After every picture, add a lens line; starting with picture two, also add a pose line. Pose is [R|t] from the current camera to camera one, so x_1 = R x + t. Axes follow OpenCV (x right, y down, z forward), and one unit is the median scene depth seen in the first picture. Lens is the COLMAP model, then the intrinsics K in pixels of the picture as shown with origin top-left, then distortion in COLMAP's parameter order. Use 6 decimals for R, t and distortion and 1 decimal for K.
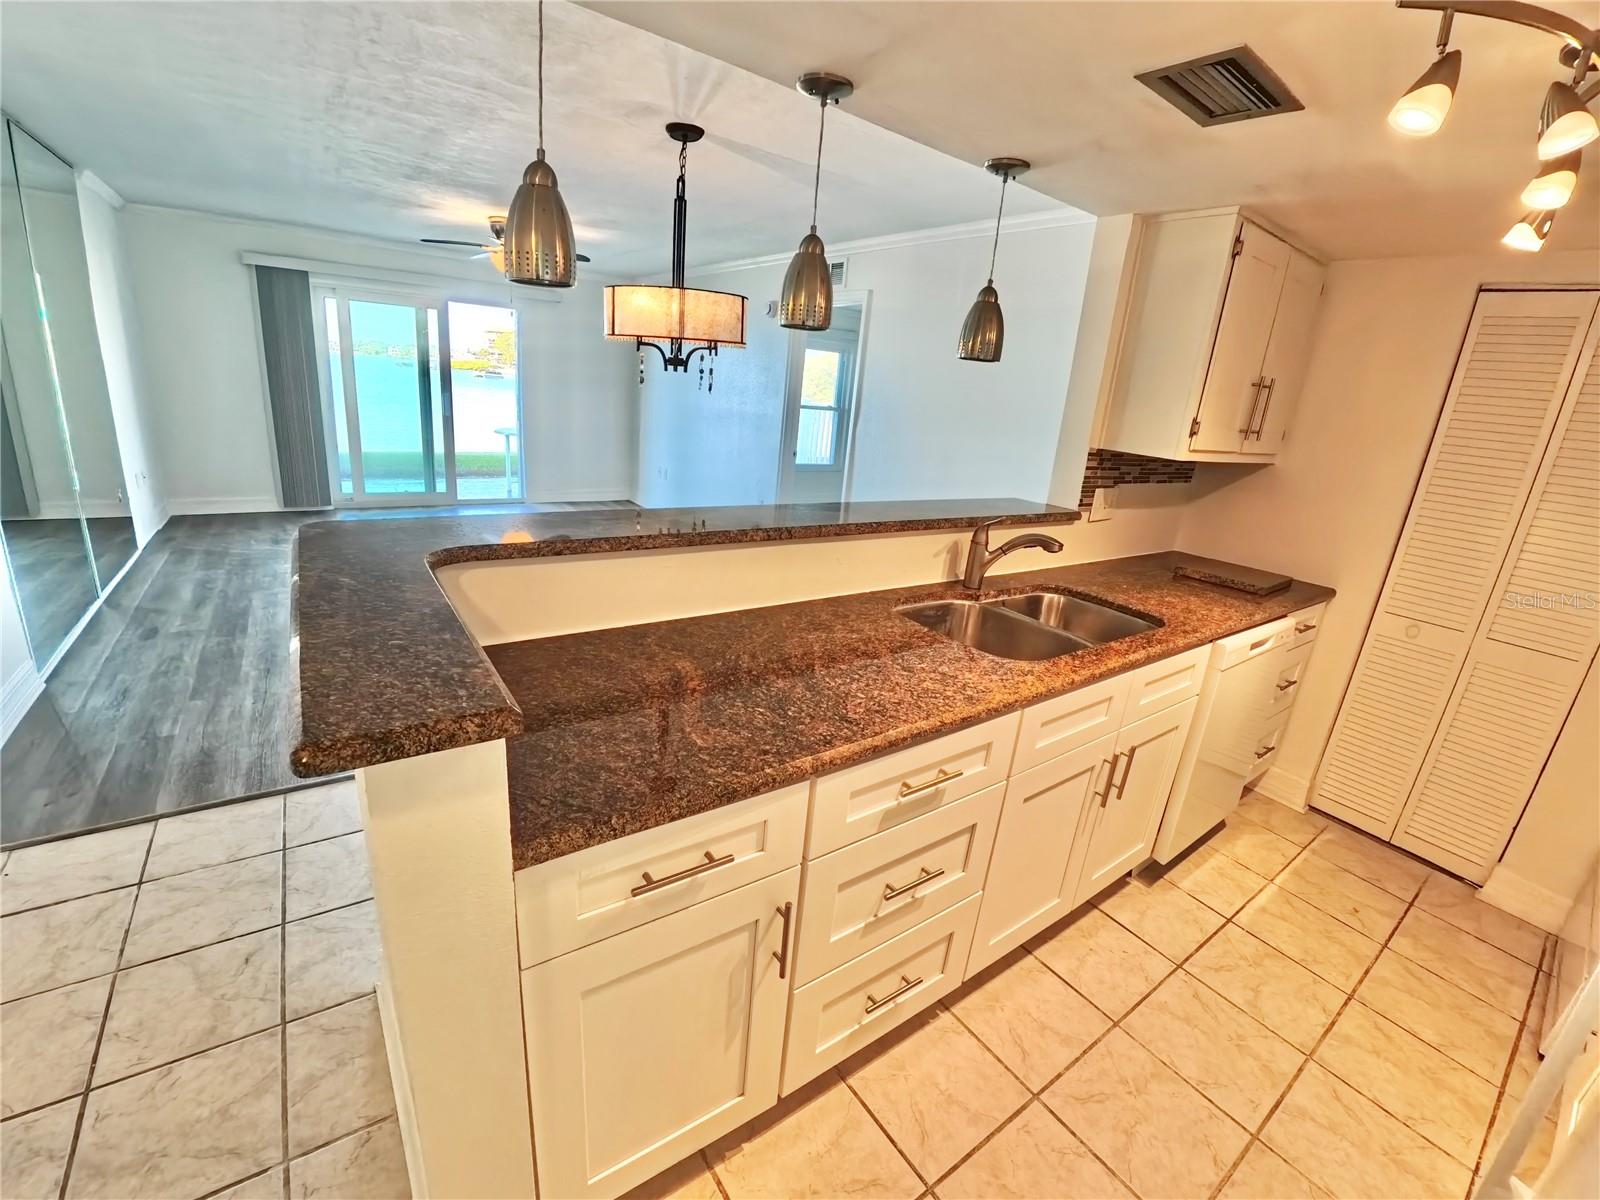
lens RADIAL K [[673.5, 0, 800.0], [0, 673.5, 600.0], [0, 0, 1]] dist [-0.055991, 0.006830]
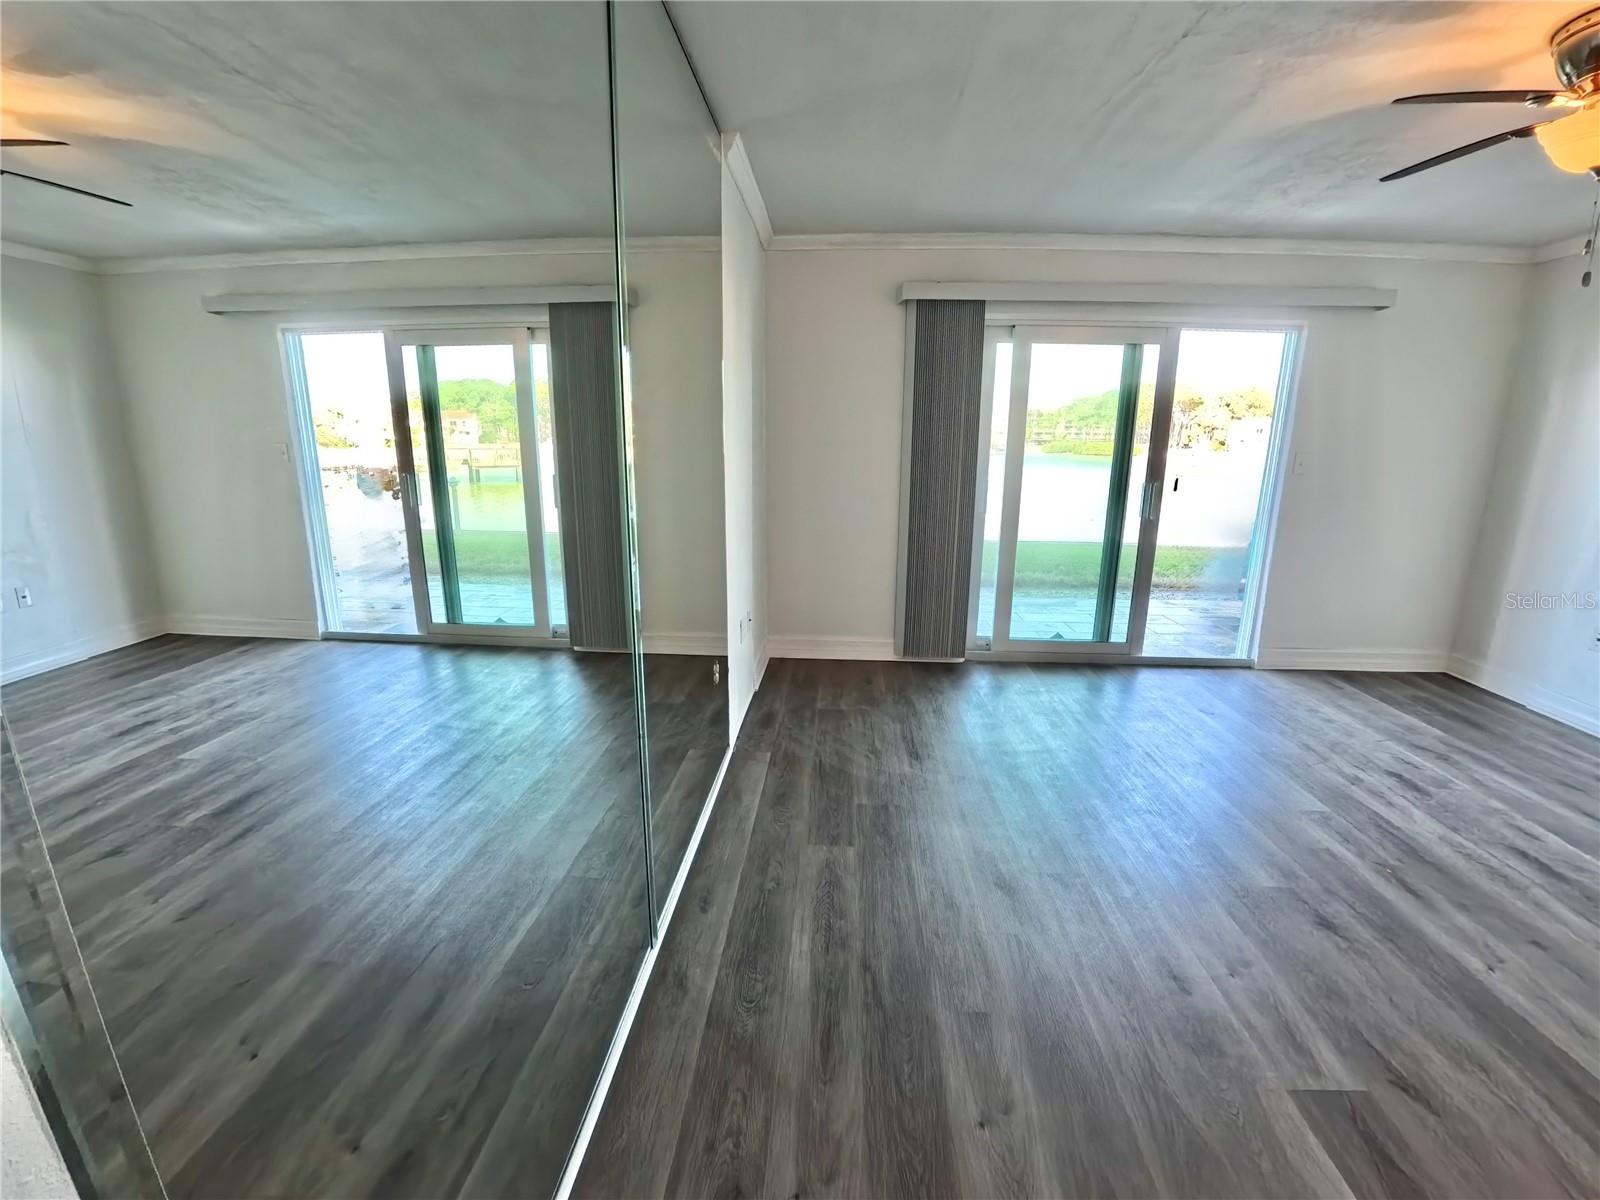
lens RADIAL K [[673.5, 0, 800.0], [0, 673.5, 600.0], [0, 0, 1]] dist [-0.055991, 0.006830]
pose [[0.765737, 0.066622, -0.639694, -1.092510], [-0.133665, 0.989388, -0.056959, -0.368326], [0.629111, 0.129120, 0.766516, 0.993915]]
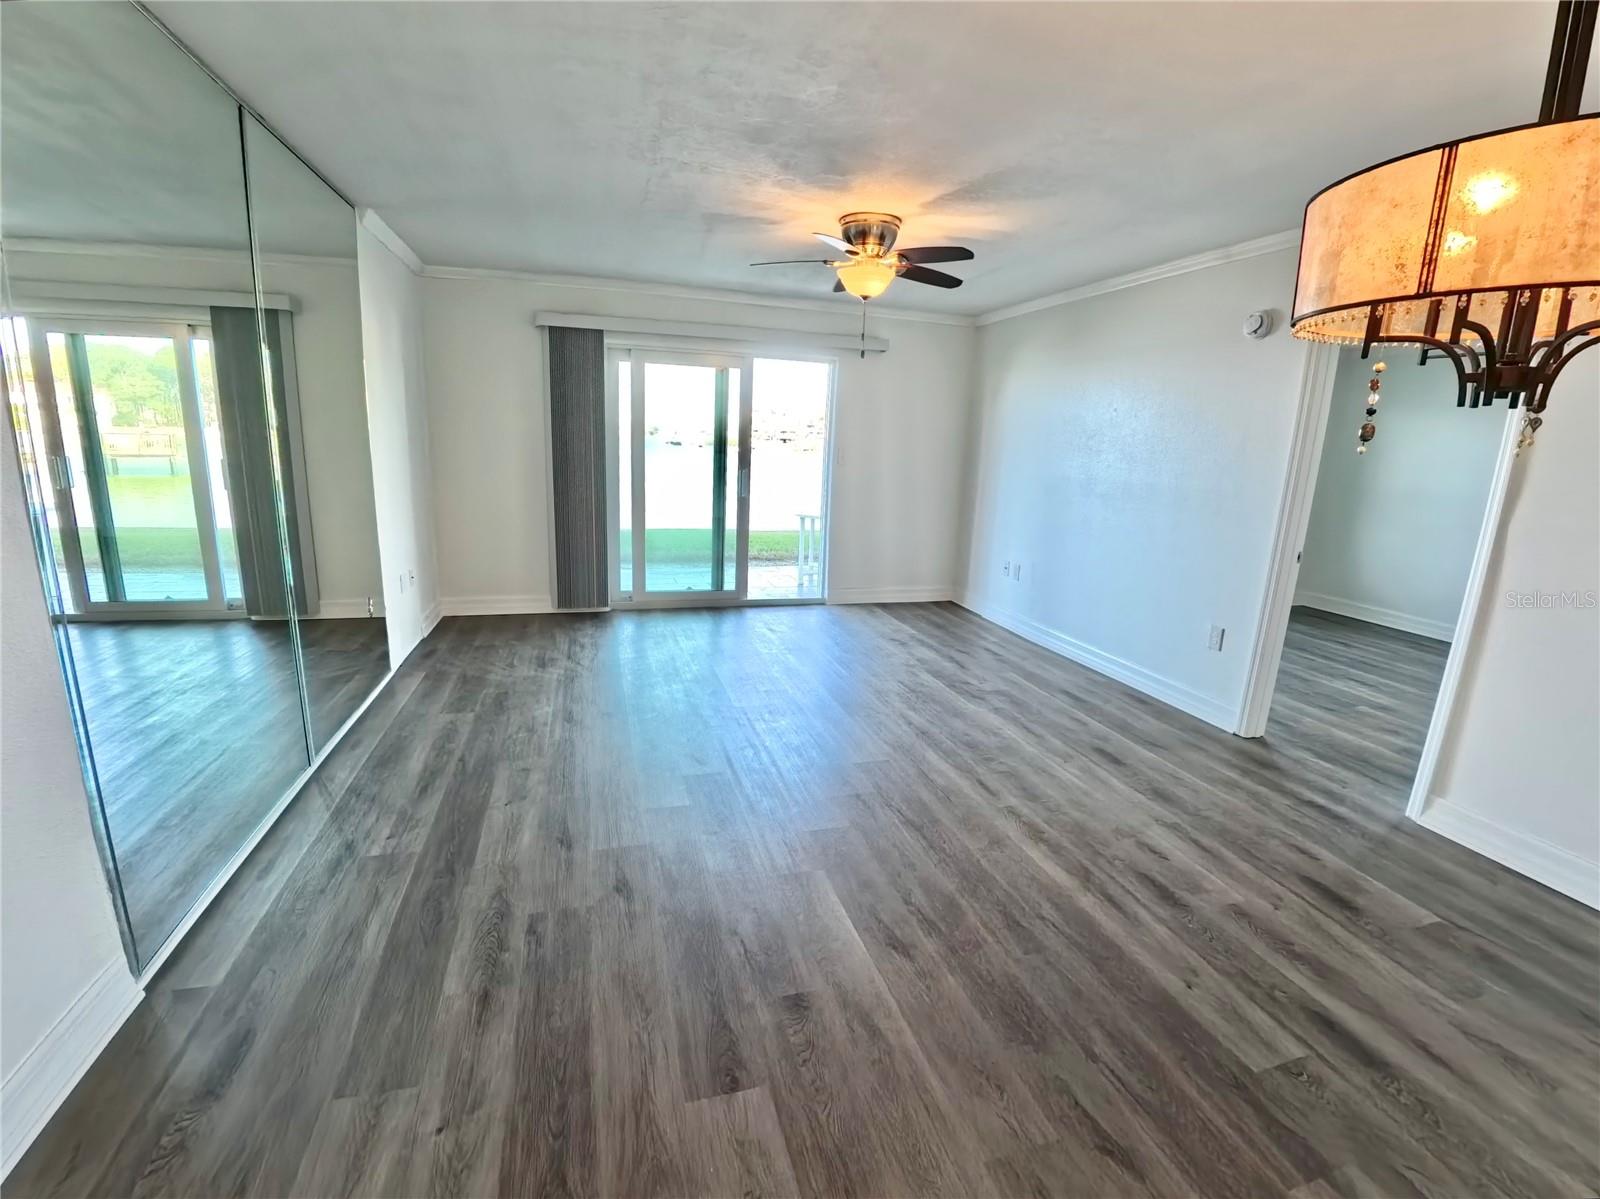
lens RADIAL K [[693.9, 0, 800.0], [0, 693.9, 599.5], [0, 0, 1]] dist [-0.058769, 0.009992]
pose [[0.941450, 0.024138, -0.336287, -0.511354], [-0.058424, 0.994024, -0.092213, -0.227244], [0.332051, 0.106461, 0.937234, 0.687253]]
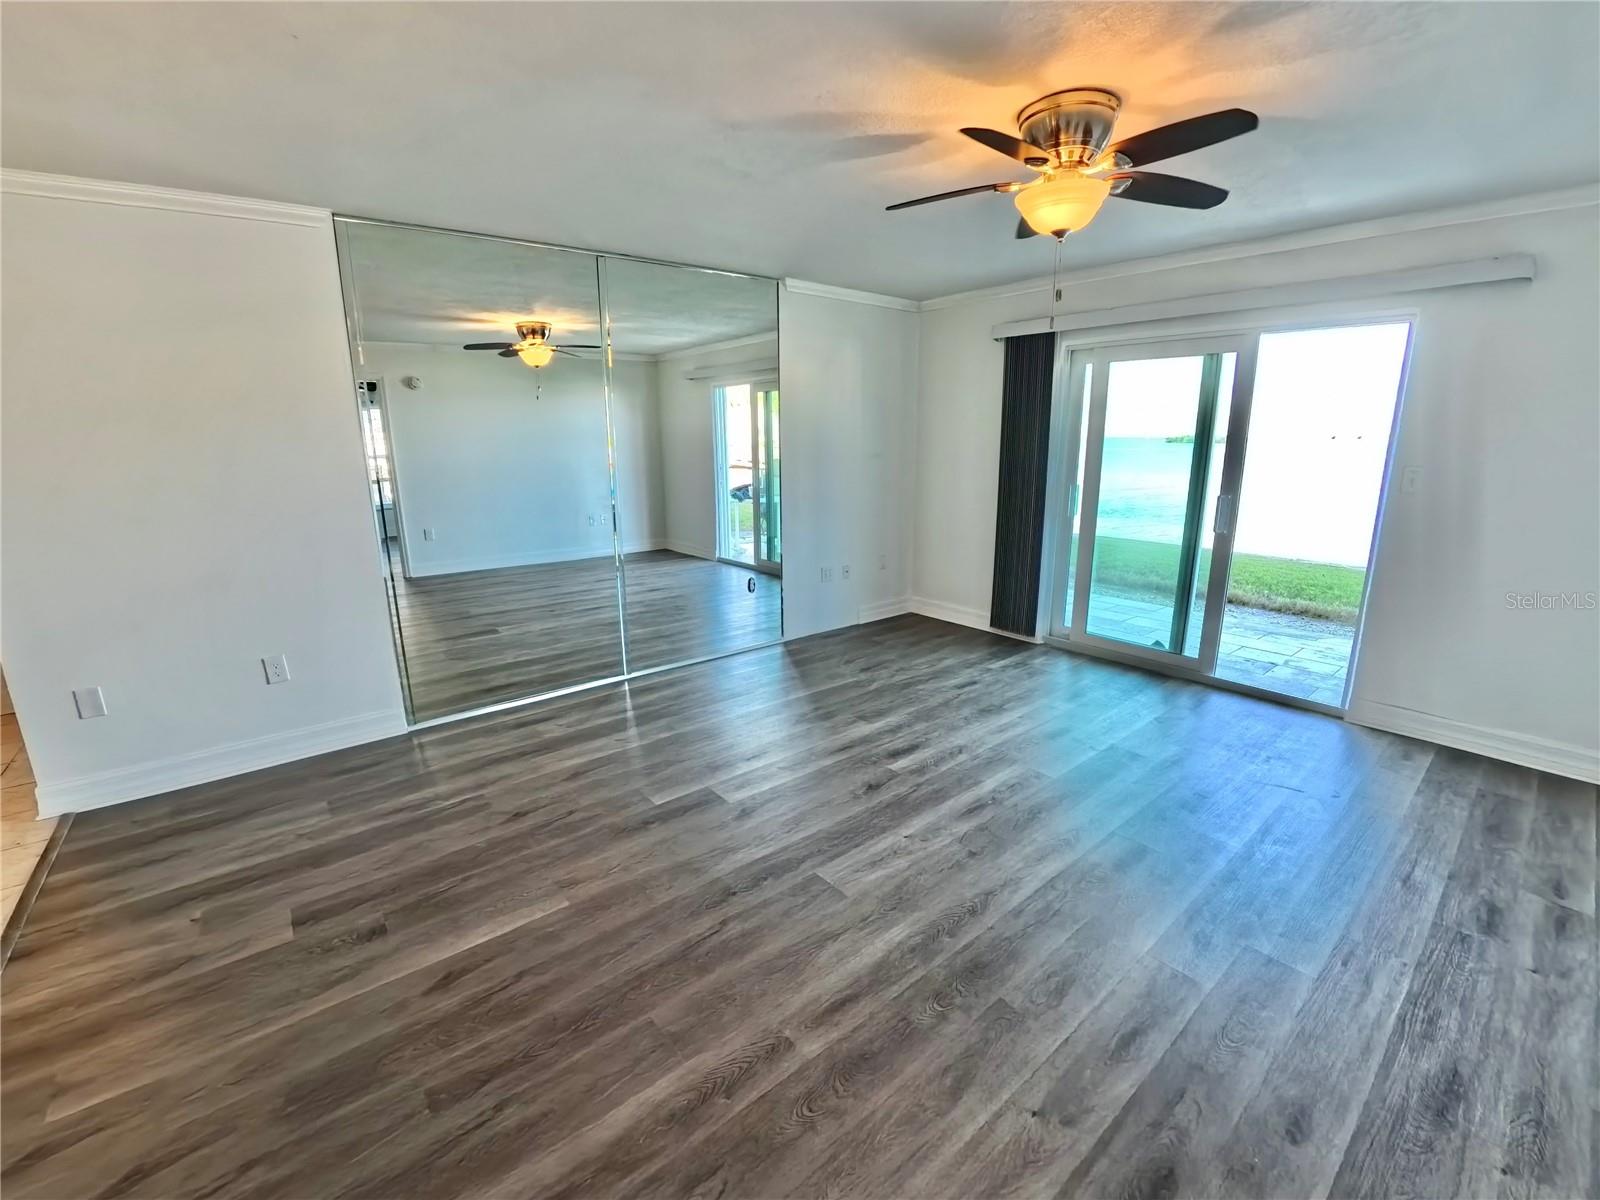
lens RADIAL K [[673.5, 0, 800.0], [0, 673.5, 600.0], [0, 0, 1]] dist [-0.055991, 0.006830]
pose [[0.057326, 0.145493, -0.987697, 0.041947], [-0.287115, 0.949932, 0.123266, -0.531004], [0.956179, 0.276516, 0.096229, 1.717409]]
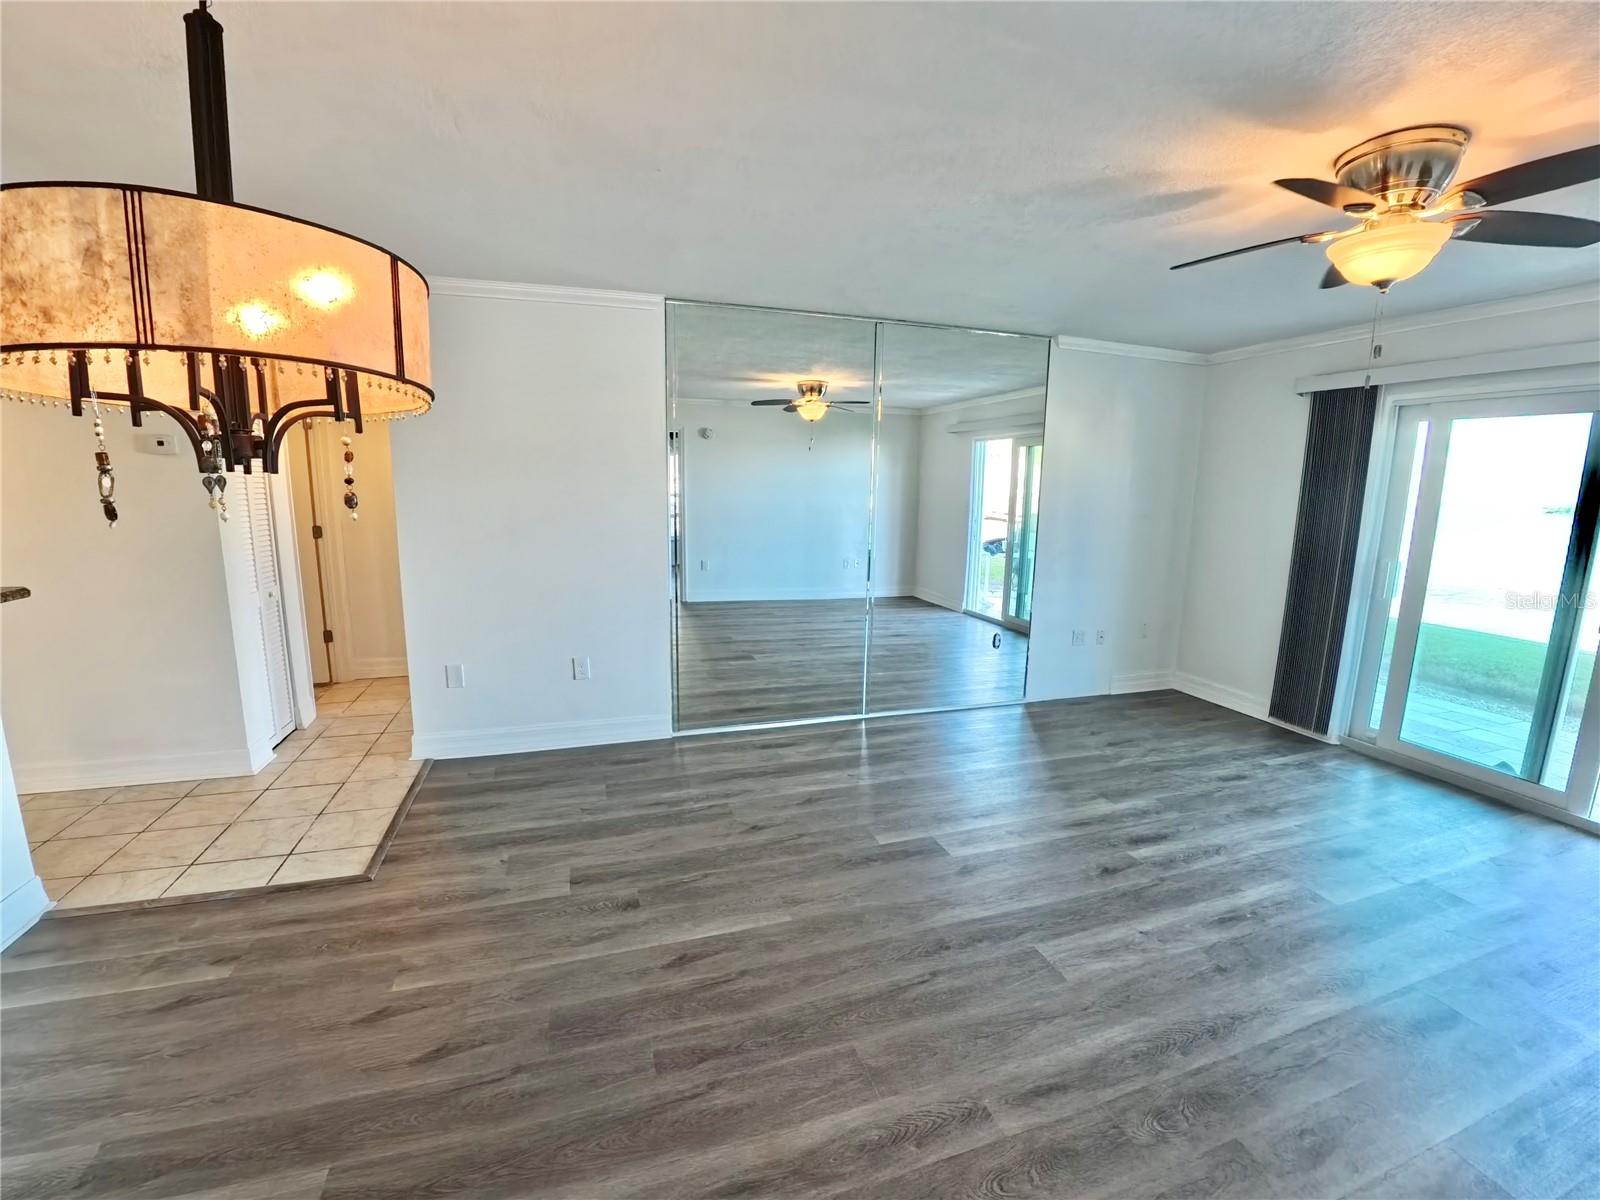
lens RADIAL K [[673.5, 0, 800.0], [0, 673.5, 600.0], [0, 0, 1]] dist [-0.055991, 0.006830]
pose [[-0.303209, 0.065026, -0.950703, 0.081849], [-0.329406, 0.929013, 0.168601, -0.537363], [0.894179, 0.364288, -0.260265, 1.712276]]
